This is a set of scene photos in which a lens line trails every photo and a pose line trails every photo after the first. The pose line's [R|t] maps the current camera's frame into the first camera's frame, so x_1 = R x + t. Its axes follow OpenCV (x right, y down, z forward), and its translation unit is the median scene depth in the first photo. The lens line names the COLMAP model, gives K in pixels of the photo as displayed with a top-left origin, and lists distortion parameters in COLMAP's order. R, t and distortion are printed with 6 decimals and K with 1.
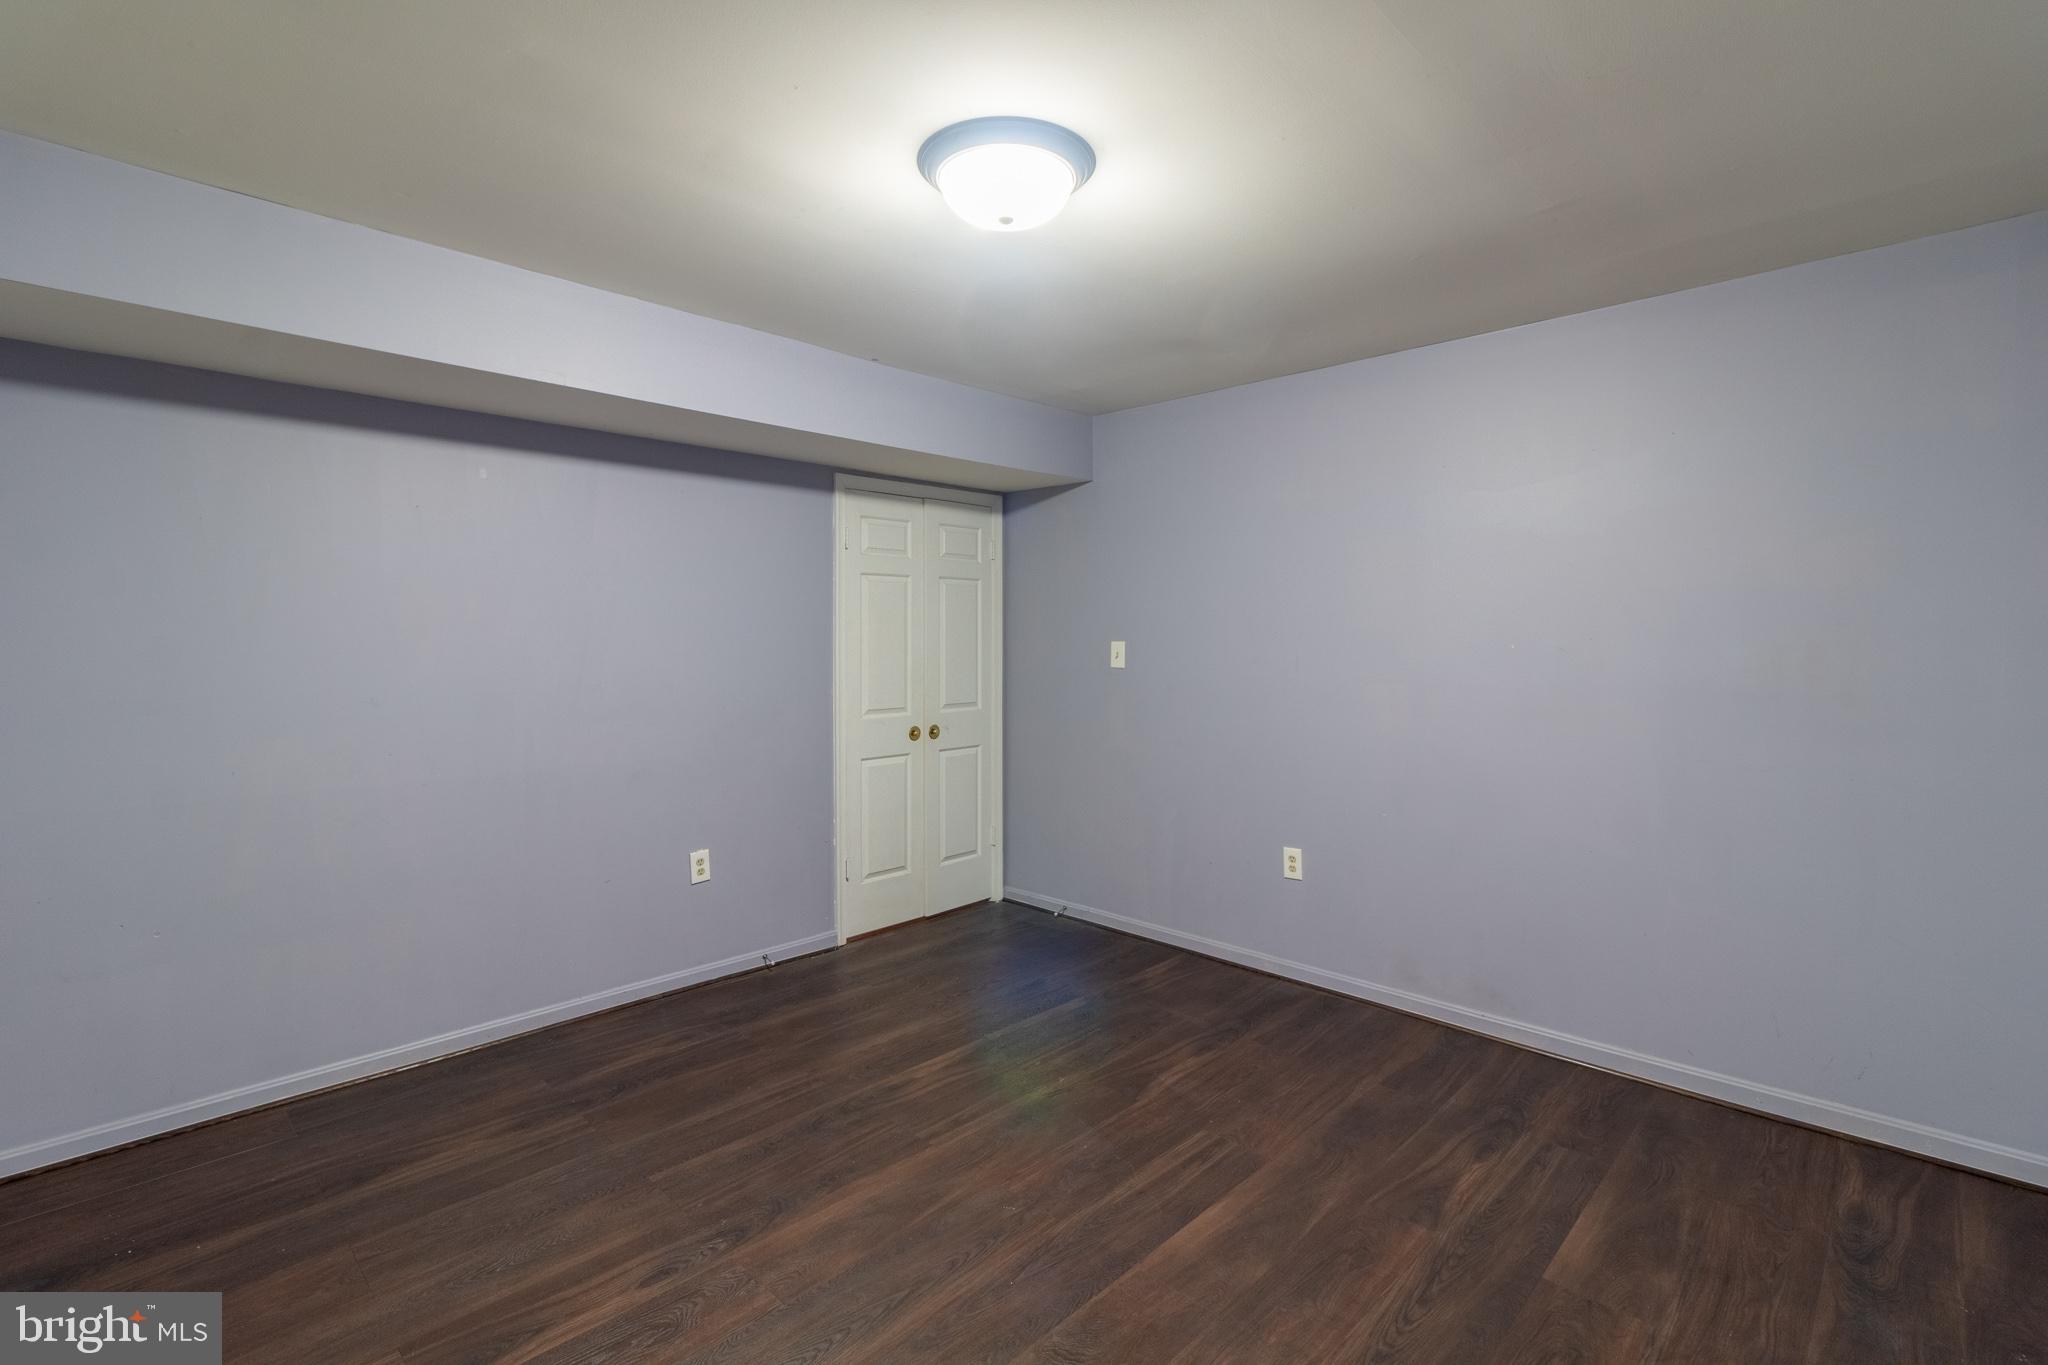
lens RADIAL K [[970.0, 0, 1019.8], [0, 970.0, 654.1], [0, 0, 1]] dist [-0.001668, -0.000161]
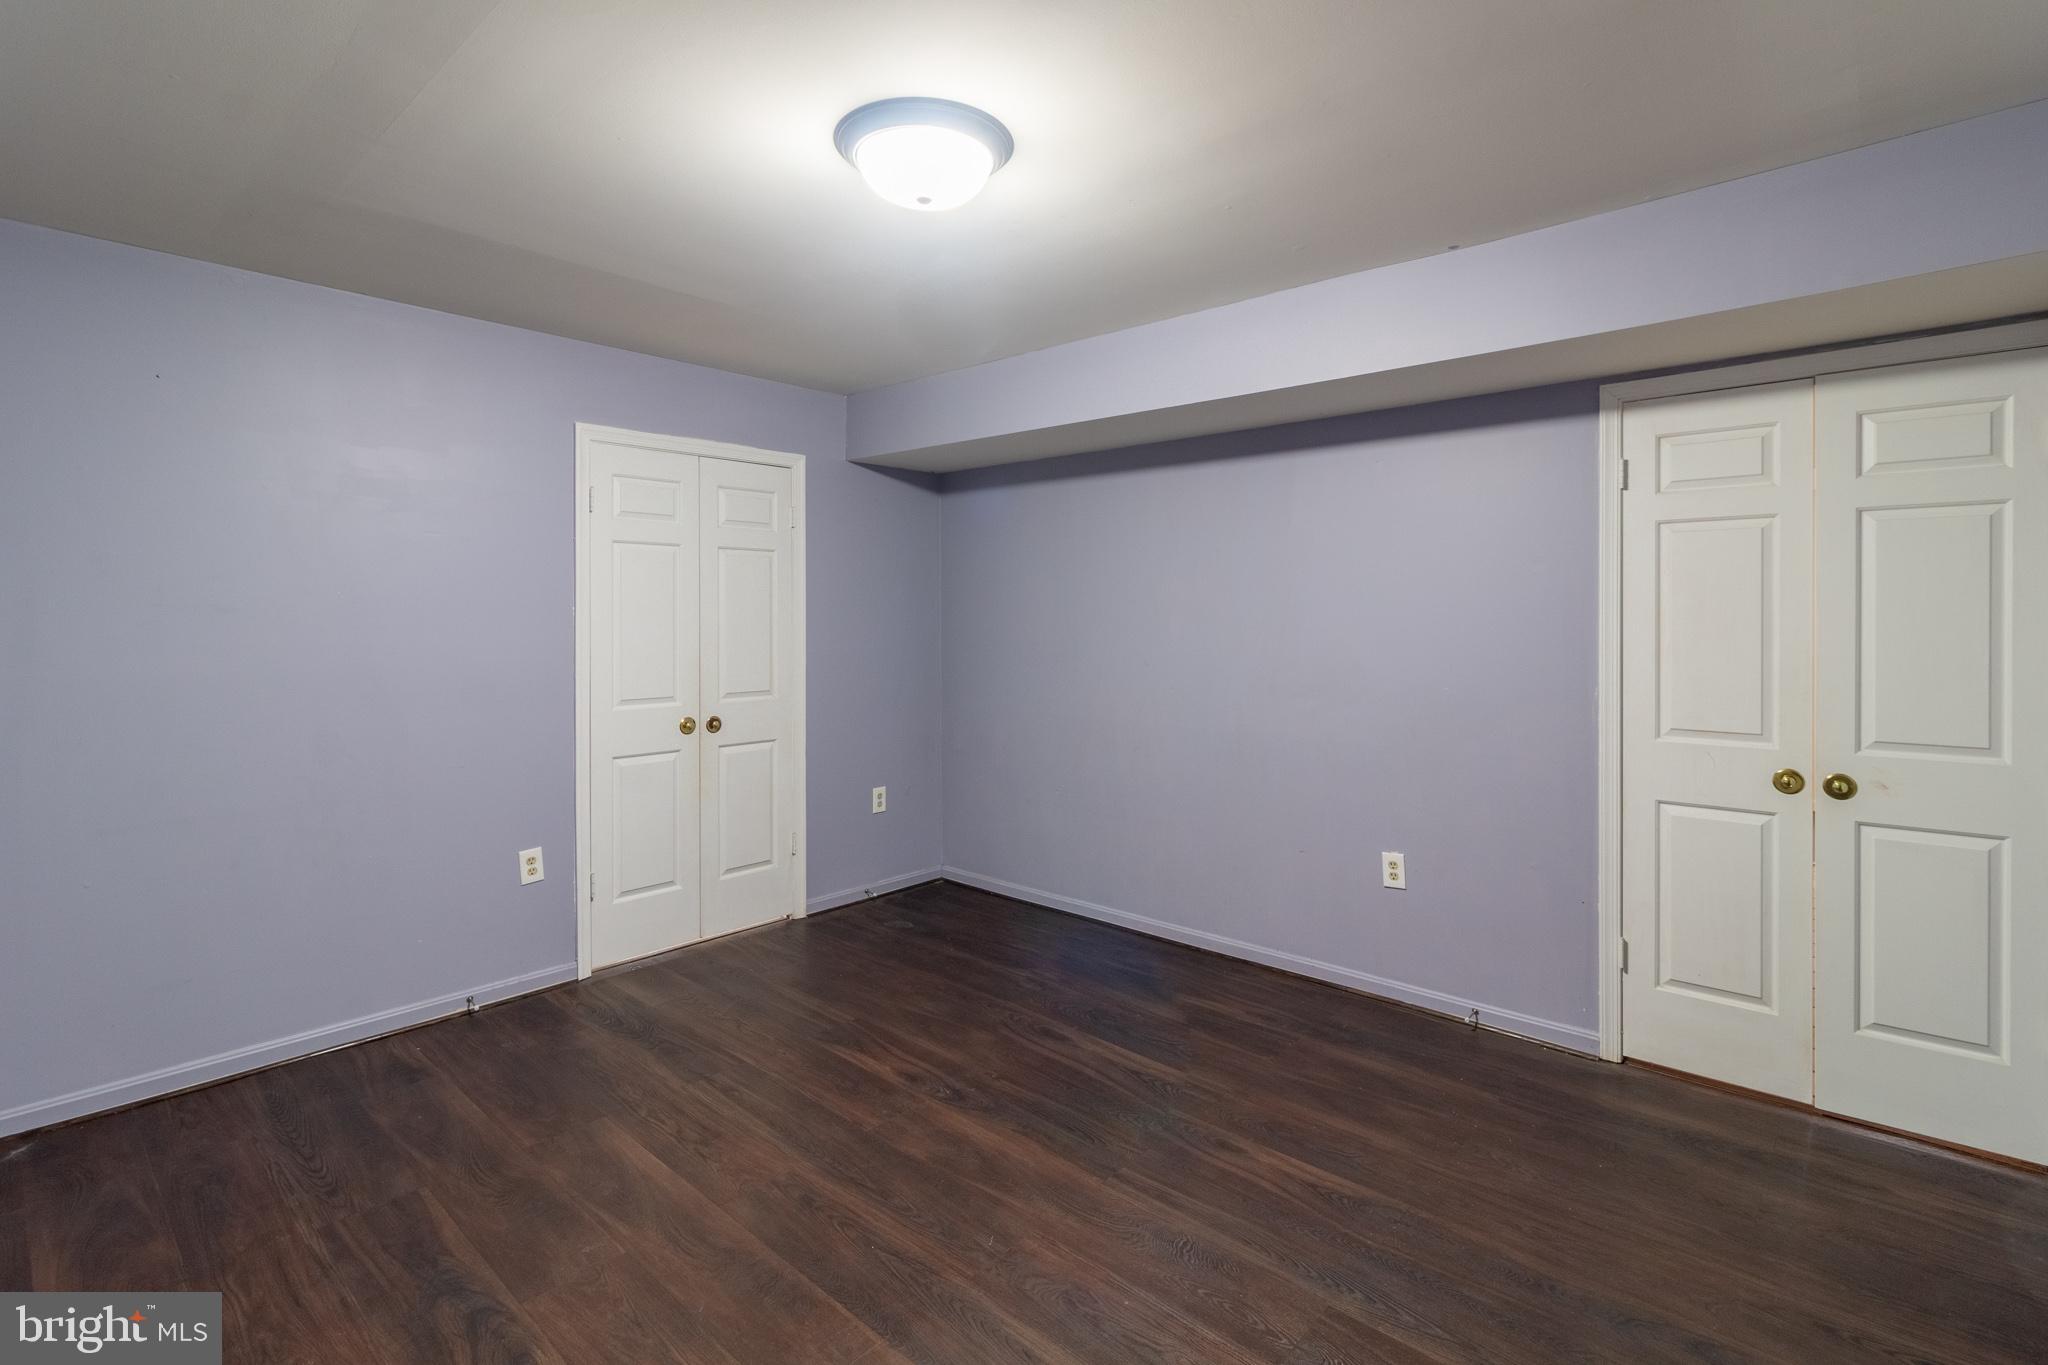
lens RADIAL K [[969.1, 0, 1023.5], [0, 969.1, 625.2], [0, 0, 1]] dist [-0.009707, -0.000020]
pose [[0.011528, 0.007385, -0.999906, 0.638674], [-0.019376, 0.999787, 0.007161, -0.011117], [0.999746, 0.019292, 0.011669, 0.719986]]
